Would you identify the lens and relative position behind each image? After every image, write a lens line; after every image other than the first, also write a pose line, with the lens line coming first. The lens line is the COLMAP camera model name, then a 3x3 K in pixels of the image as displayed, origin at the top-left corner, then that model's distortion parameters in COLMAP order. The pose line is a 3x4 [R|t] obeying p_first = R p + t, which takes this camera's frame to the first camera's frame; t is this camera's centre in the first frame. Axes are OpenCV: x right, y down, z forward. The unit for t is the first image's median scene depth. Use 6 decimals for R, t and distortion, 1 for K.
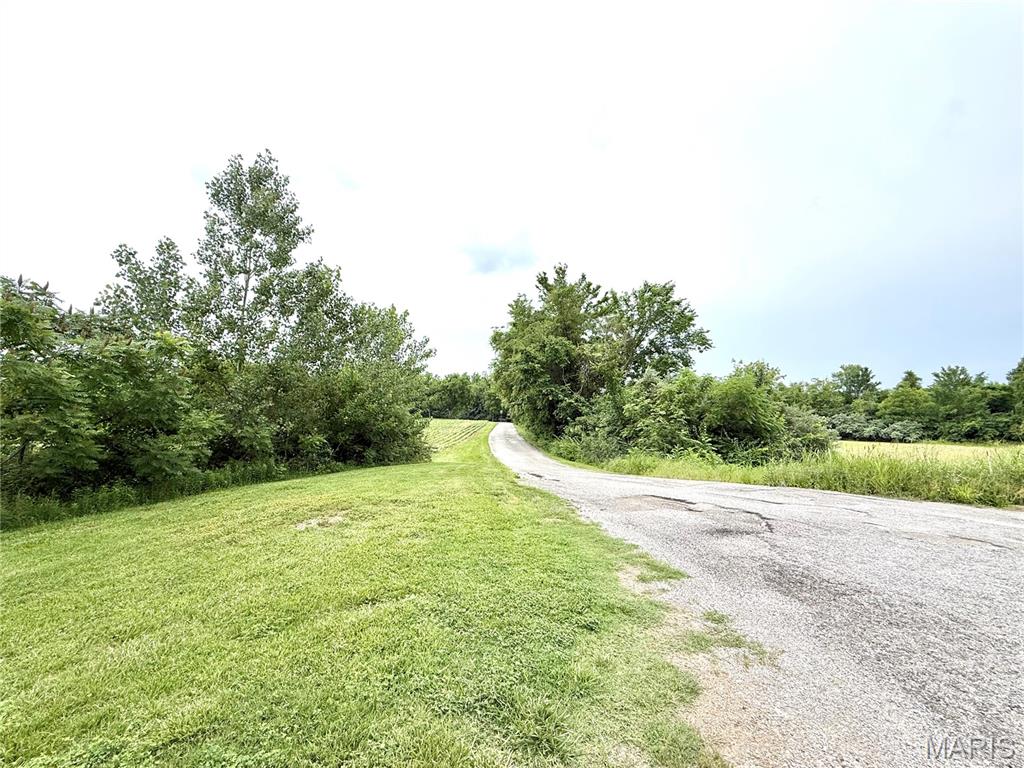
lens RADIAL K [[409.8, 0, 512.0], [0, 409.8, 384.0], [0, 0, 1]] dist [0.000718, -0.000162]
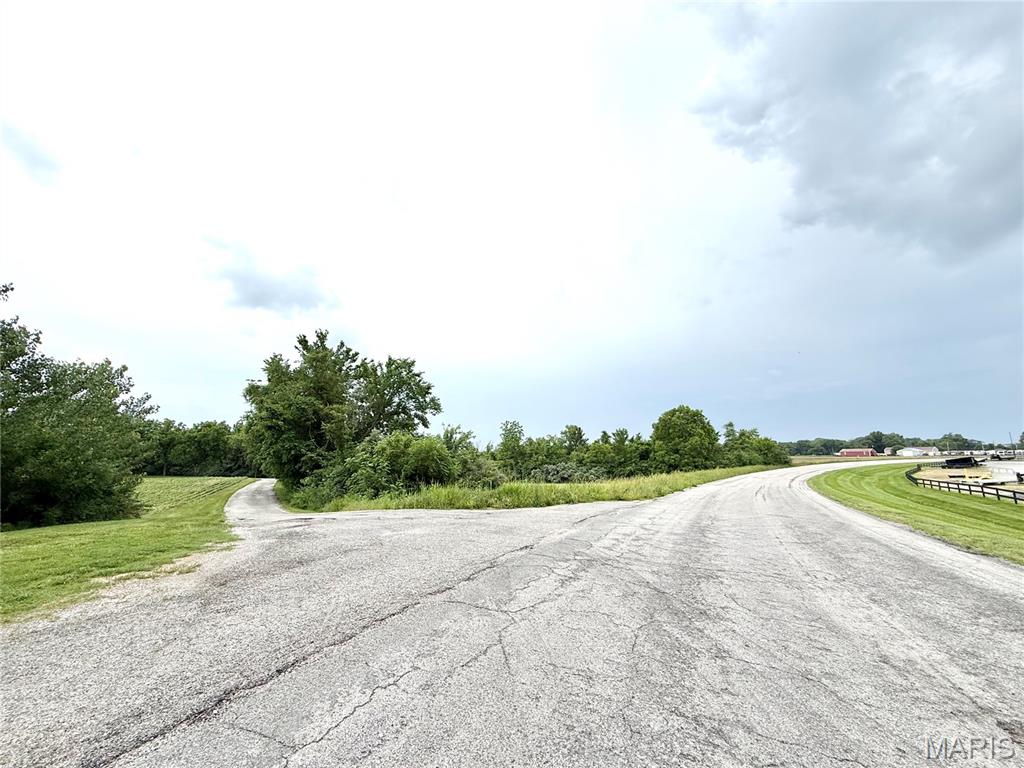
lens RADIAL K [[409.8, 0, 512.0], [0, 409.8, 384.0], [0, 0, 1]] dist [0.000718, -0.000162]
pose [[0.884095, 0.072452, 0.461656, 0.085899], [-0.014246, 0.991627, -0.128343, -0.014445], [-0.467090, 0.106891, 0.877725, -0.234639]]
